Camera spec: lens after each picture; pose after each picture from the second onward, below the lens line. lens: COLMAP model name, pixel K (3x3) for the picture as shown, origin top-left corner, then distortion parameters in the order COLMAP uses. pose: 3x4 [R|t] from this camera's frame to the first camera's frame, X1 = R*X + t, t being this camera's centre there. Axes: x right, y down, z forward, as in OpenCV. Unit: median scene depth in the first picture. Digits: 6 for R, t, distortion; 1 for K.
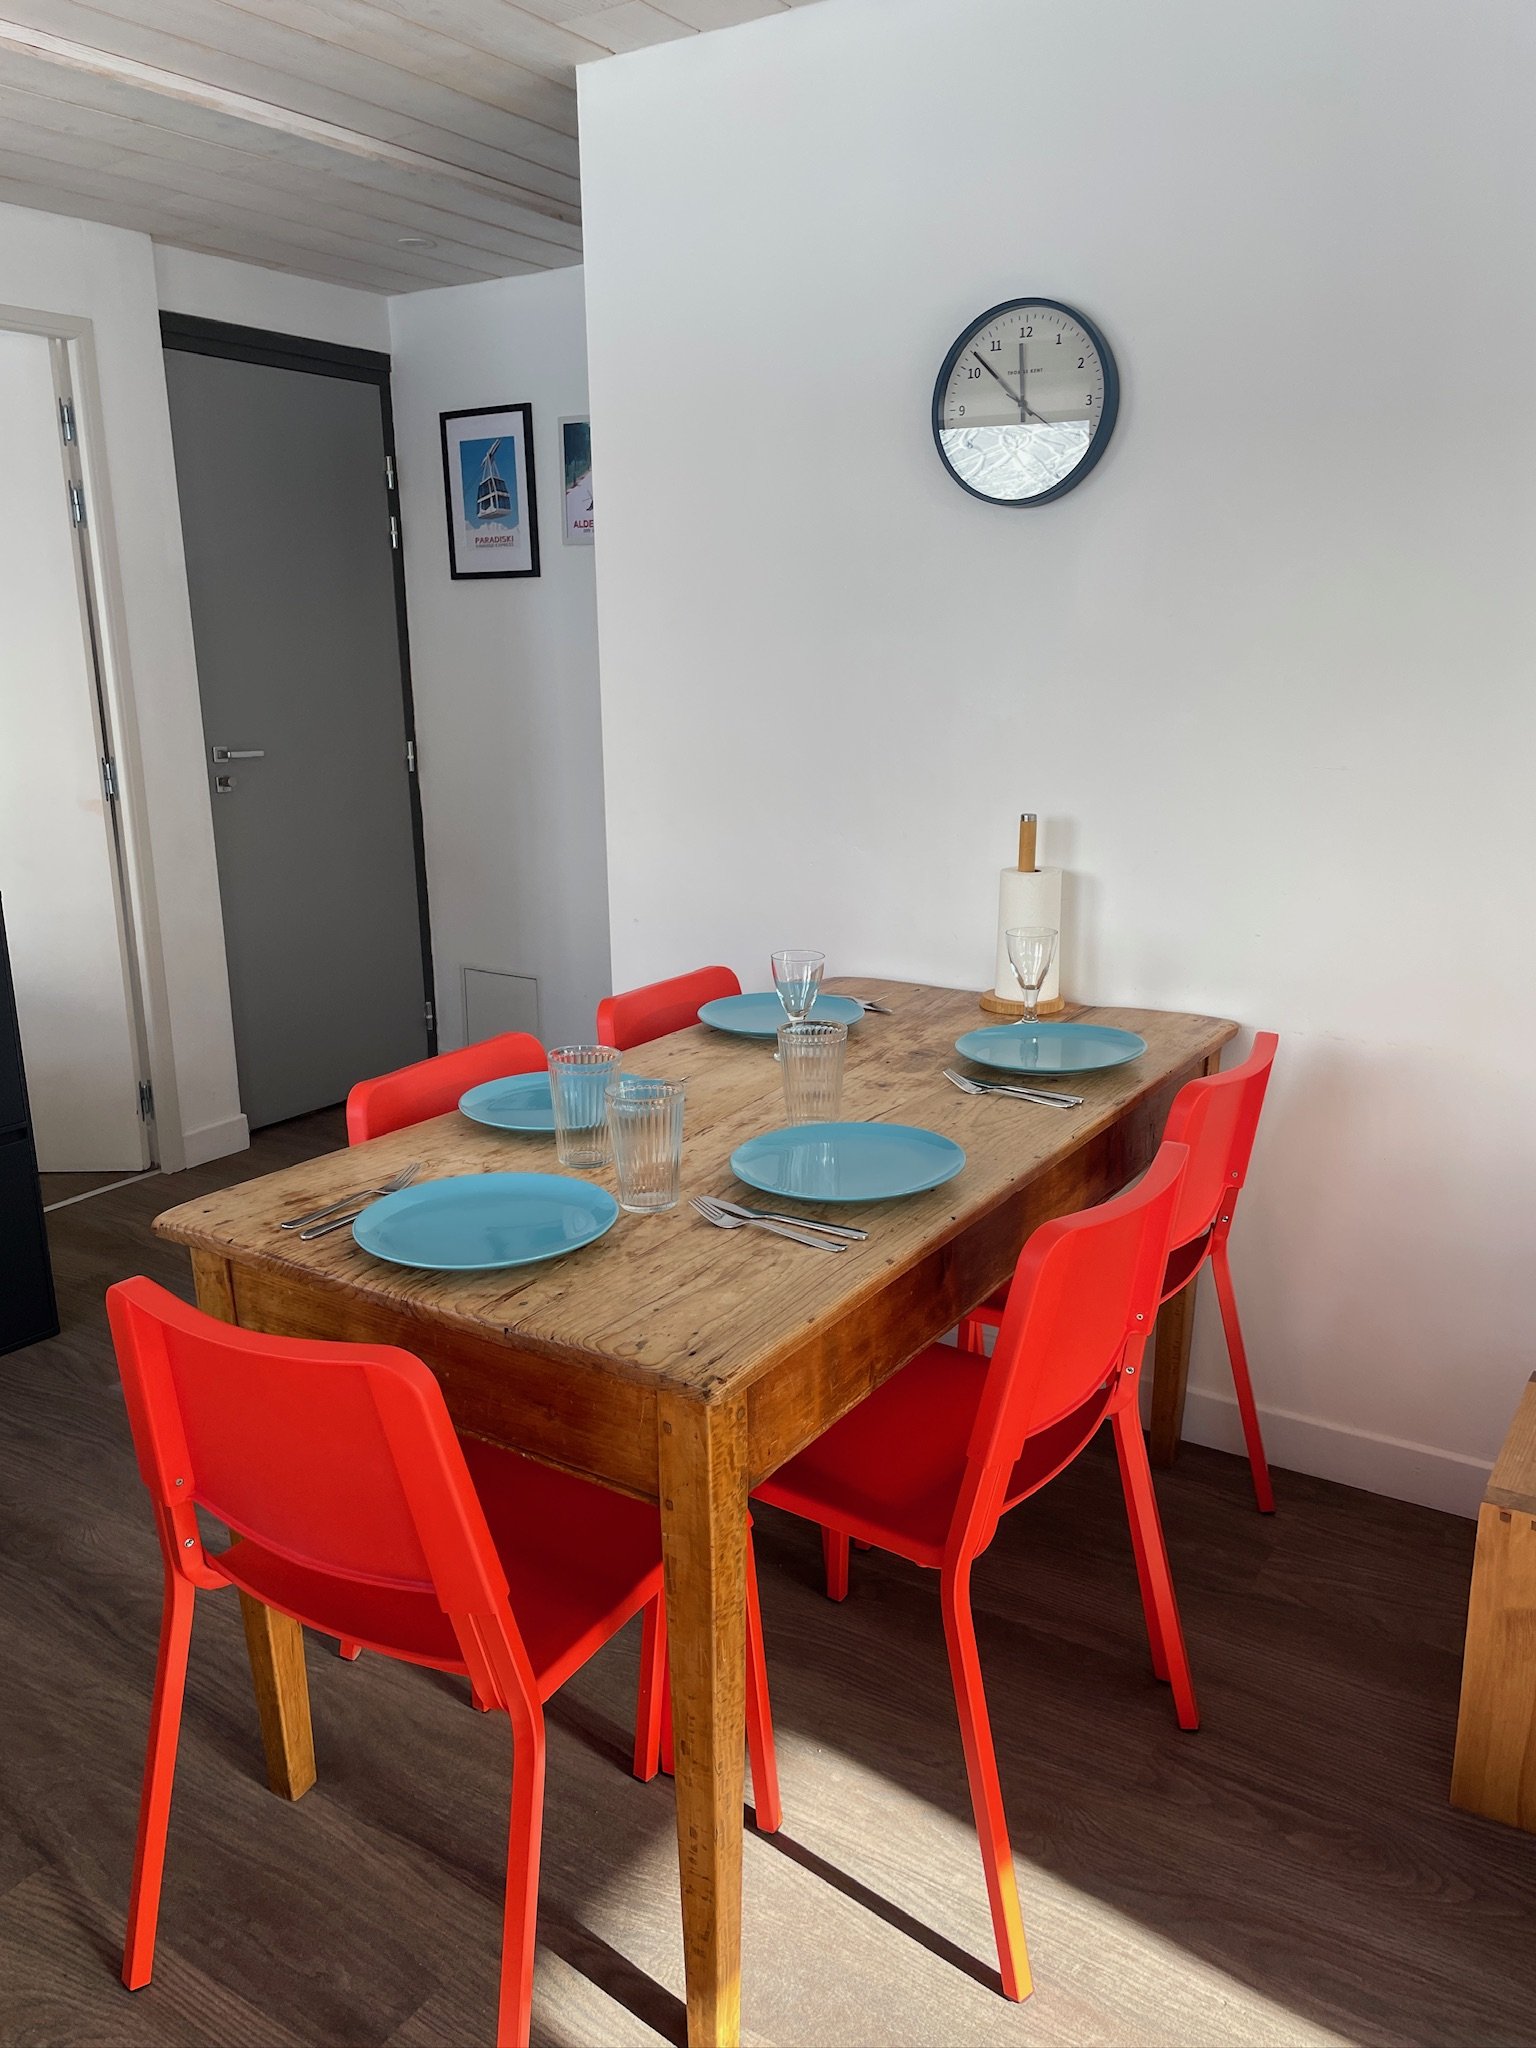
lens RADIAL K [[1558.8, 0, 768.4], [0, 1558.8, 1026.7], [0, 0, 1]] dist [0.047348, -0.026076]
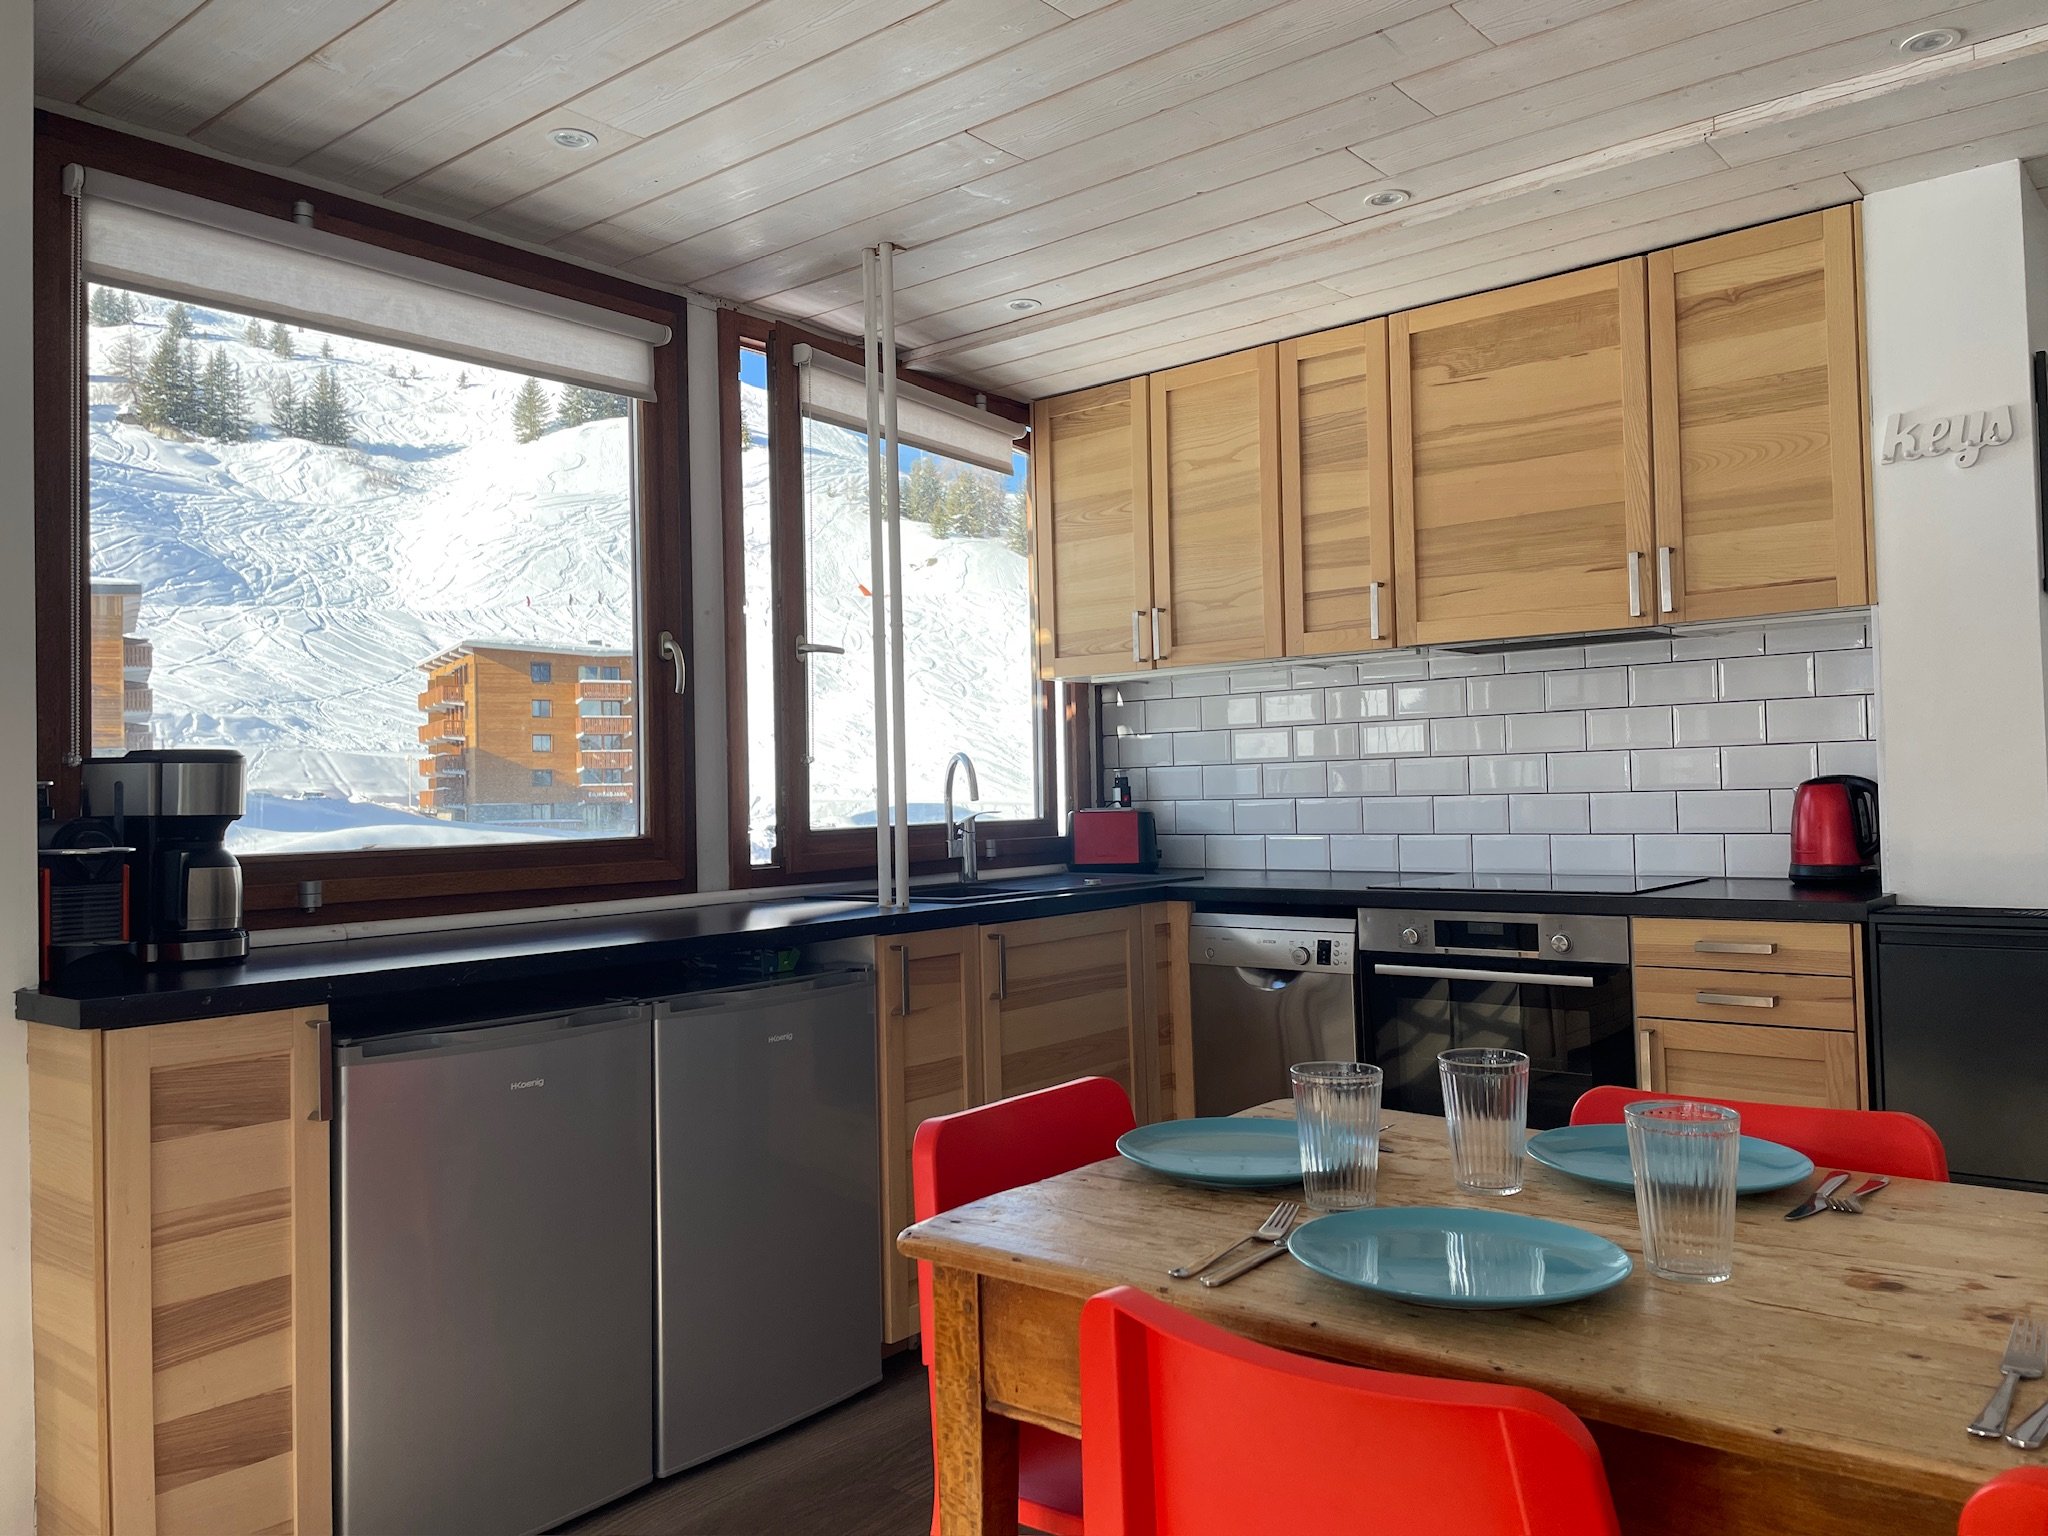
lens RADIAL K [[1558.8, 0, 1025.3], [0, 1558.8, 762.7], [0, 0, 1]] dist [0.047348, -0.026076]
pose [[-0.122248, -0.006371, -0.992479, 0.571813], [-0.199926, 0.979639, 0.018337, -0.082243], [0.972155, 0.200664, -0.121033, 0.579378]]
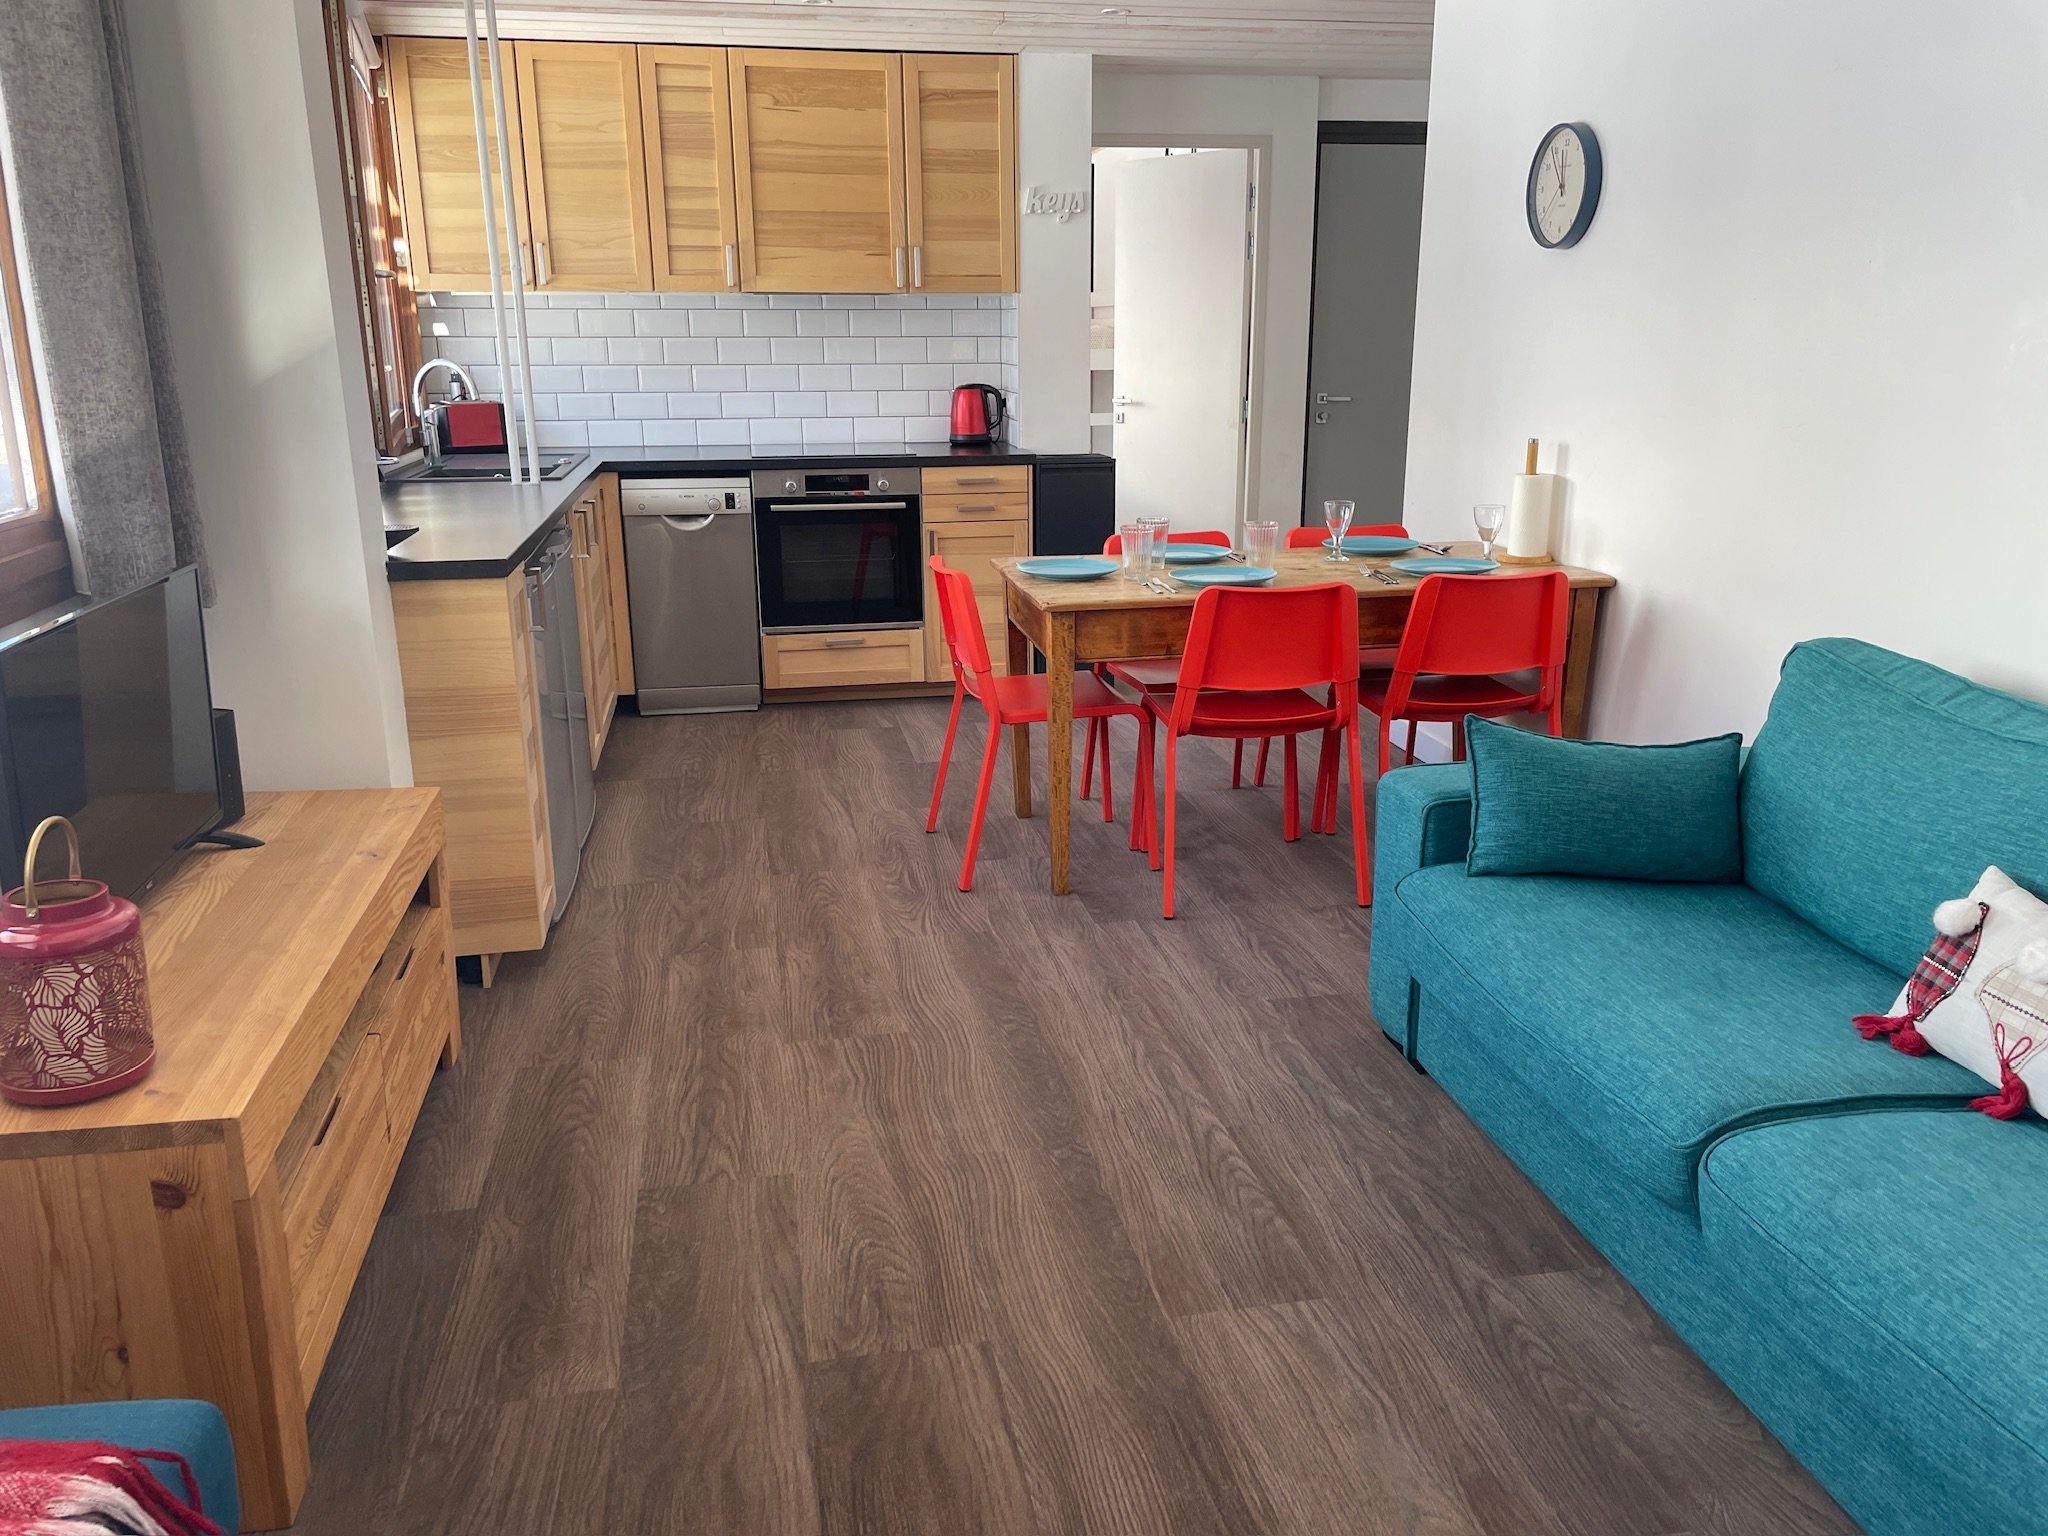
lens RADIAL K [[1558.8, 0, 1019.4], [0, 1558.8, 765.5], [0, 0, 1]] dist [0.047348, -0.026076]
pose [[0.693447, 0.199078, -0.692459, 0.986306], [-0.167792, 0.979267, 0.113502, 0.099512], [0.700698, 0.037481, 0.712473, -0.521864]]
